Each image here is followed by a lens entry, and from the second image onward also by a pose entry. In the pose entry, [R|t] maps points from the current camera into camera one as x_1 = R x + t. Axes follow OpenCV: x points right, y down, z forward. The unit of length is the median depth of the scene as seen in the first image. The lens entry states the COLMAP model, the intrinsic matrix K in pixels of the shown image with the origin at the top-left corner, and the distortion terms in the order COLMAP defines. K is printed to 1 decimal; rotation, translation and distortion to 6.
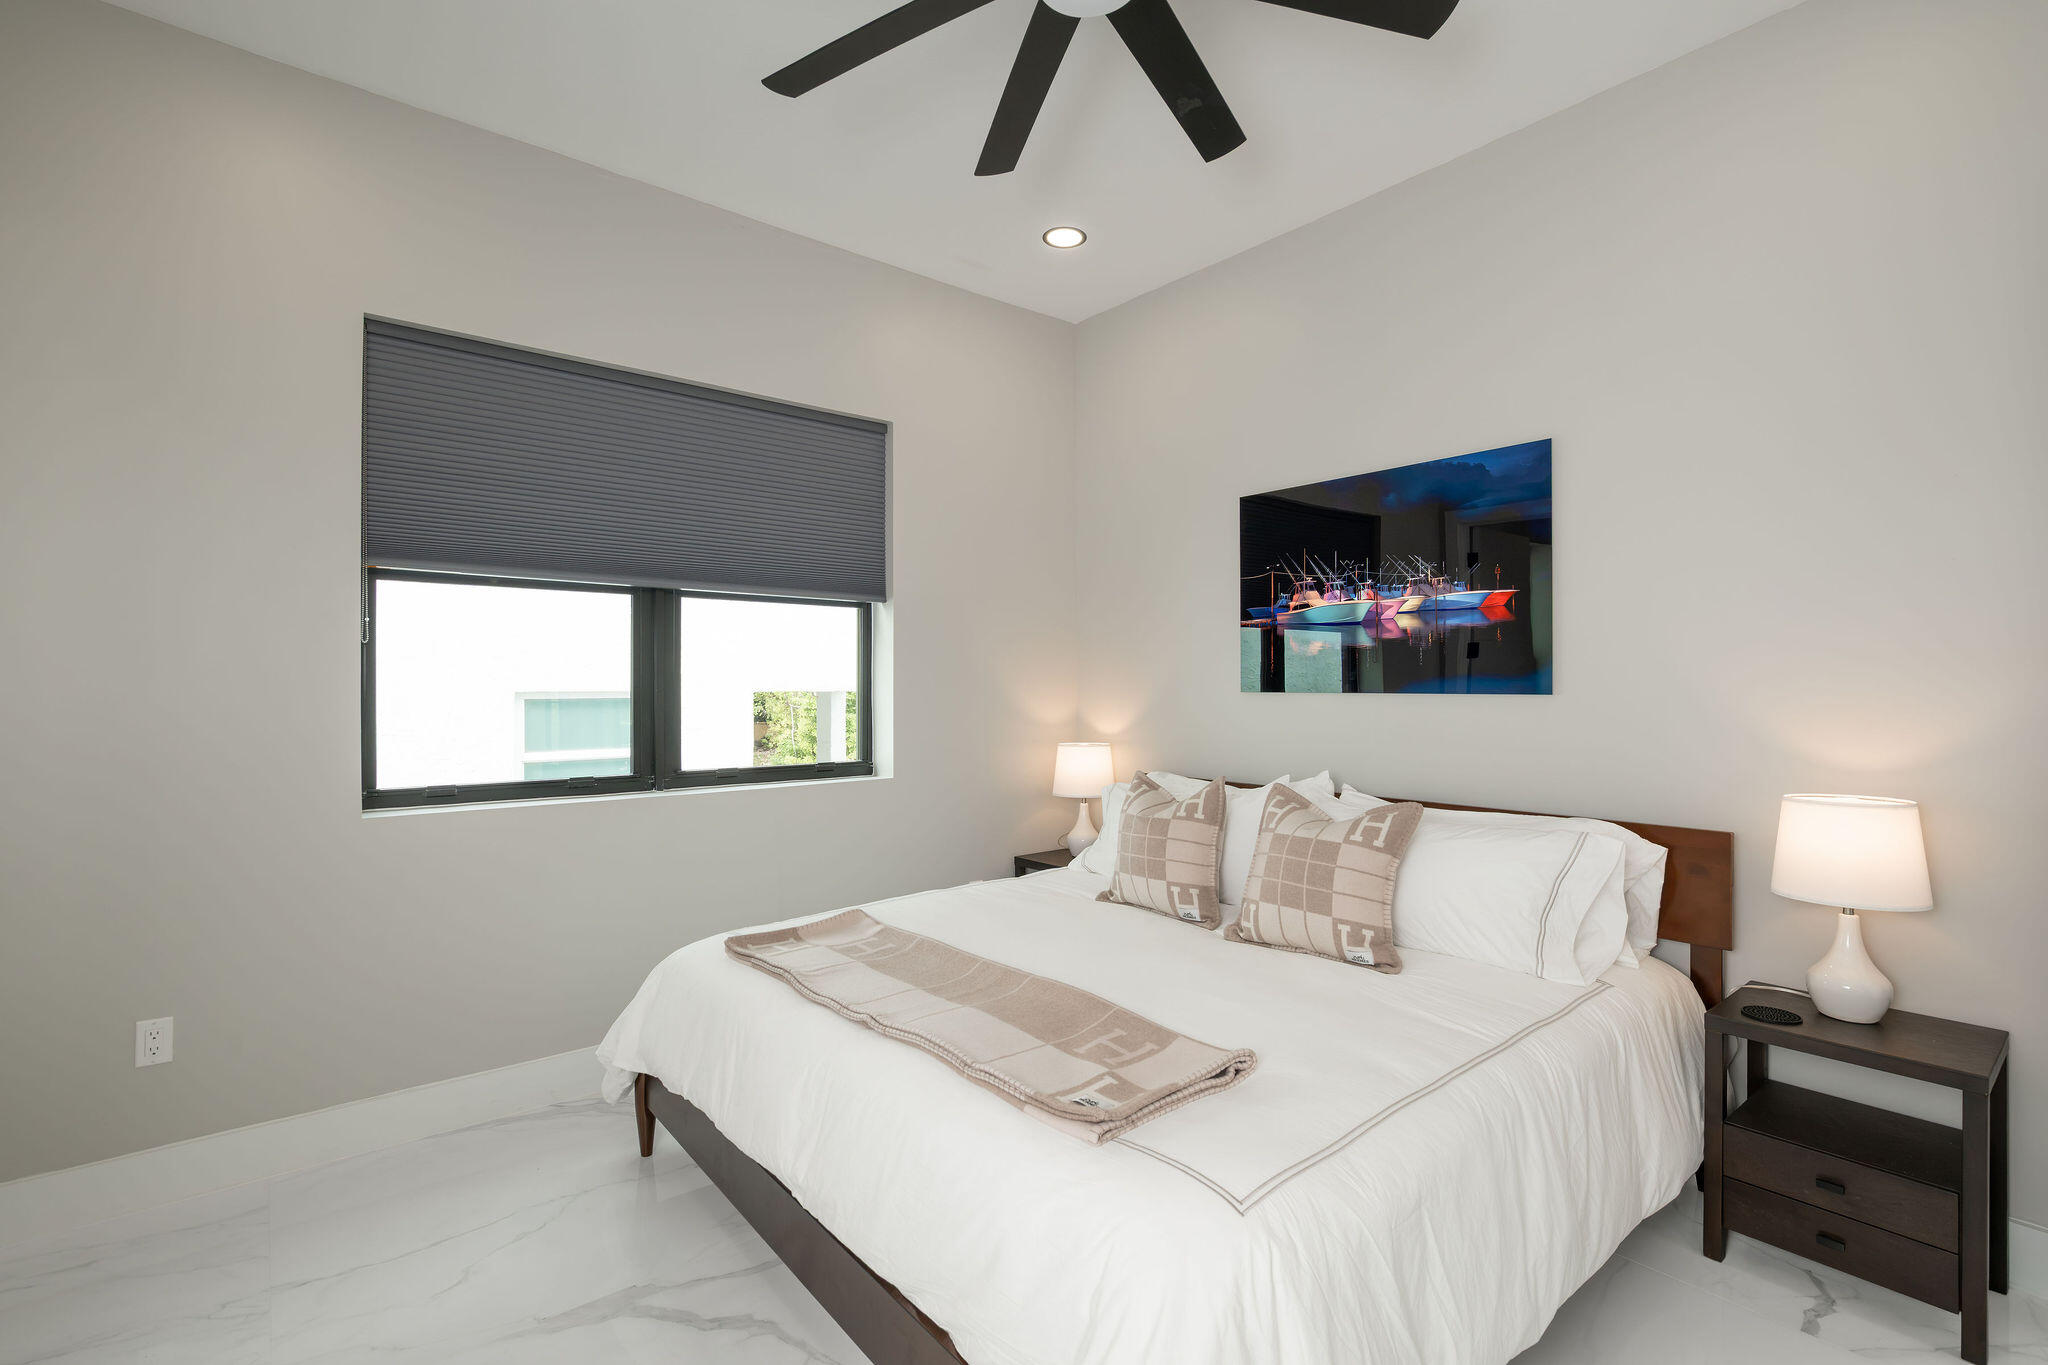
lens RADIAL K [[926.2, 0, 1024.0], [0, 926.2, 682.5], [0, 0, 1]] dist [0.002305, 0.000217]
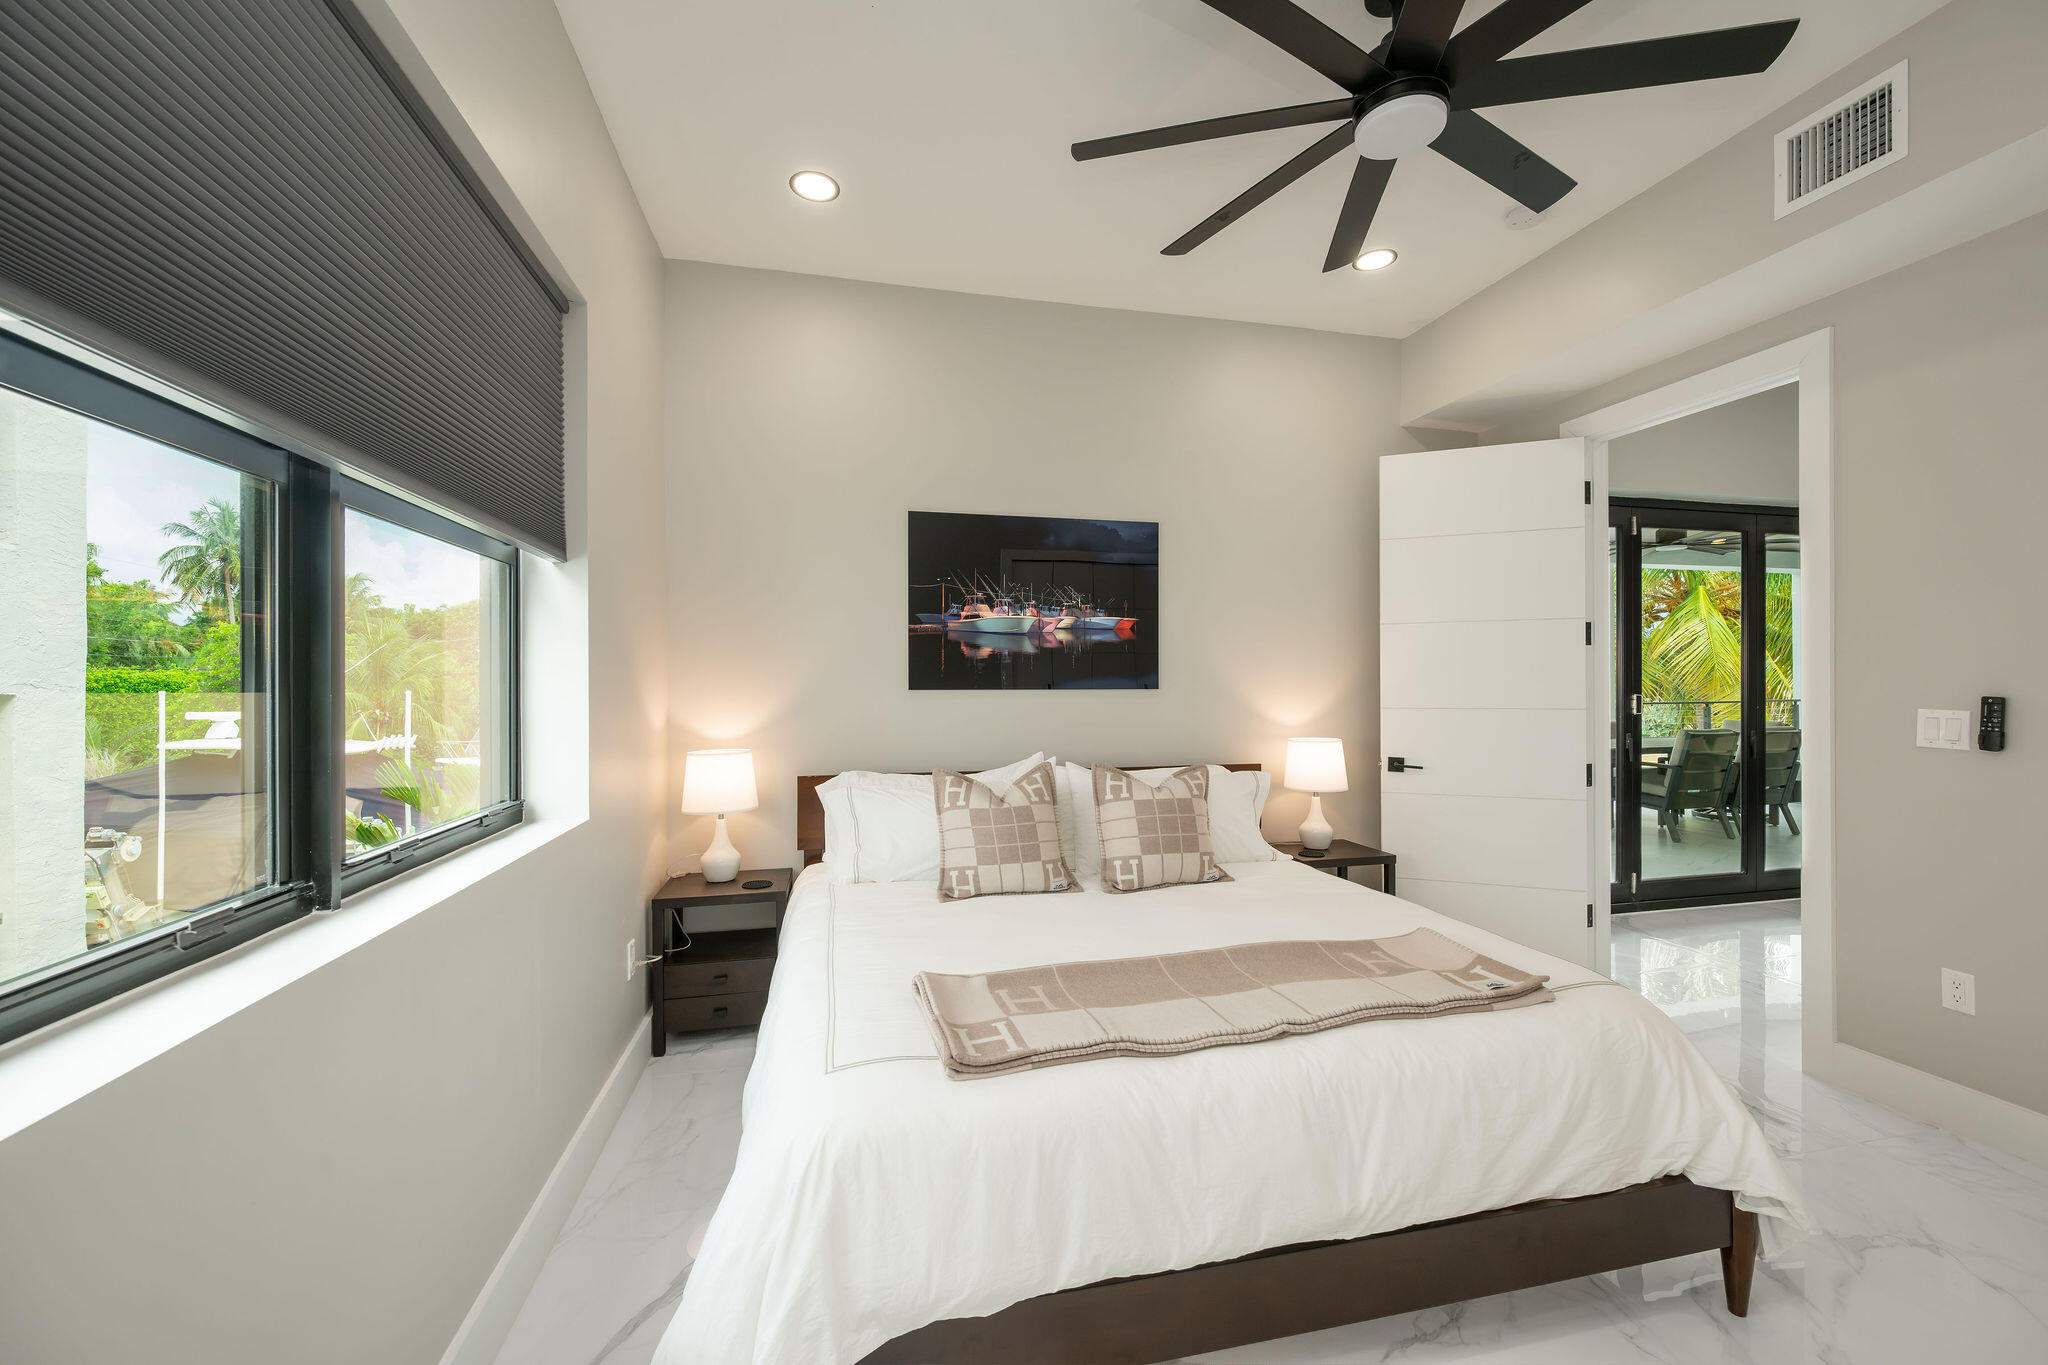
lens RADIAL K [[799.0, 0, 1024.0], [0, 799.0, 682.5], [0, 0, 1]] dist [-0.004918, -0.000130]
pose [[0.447992, -0.002651, 0.894034, -0.640734], [0.000768, 0.999996, 0.002581, -0.000949], [-0.894037, -0.000469, 0.447993, 0.536832]]
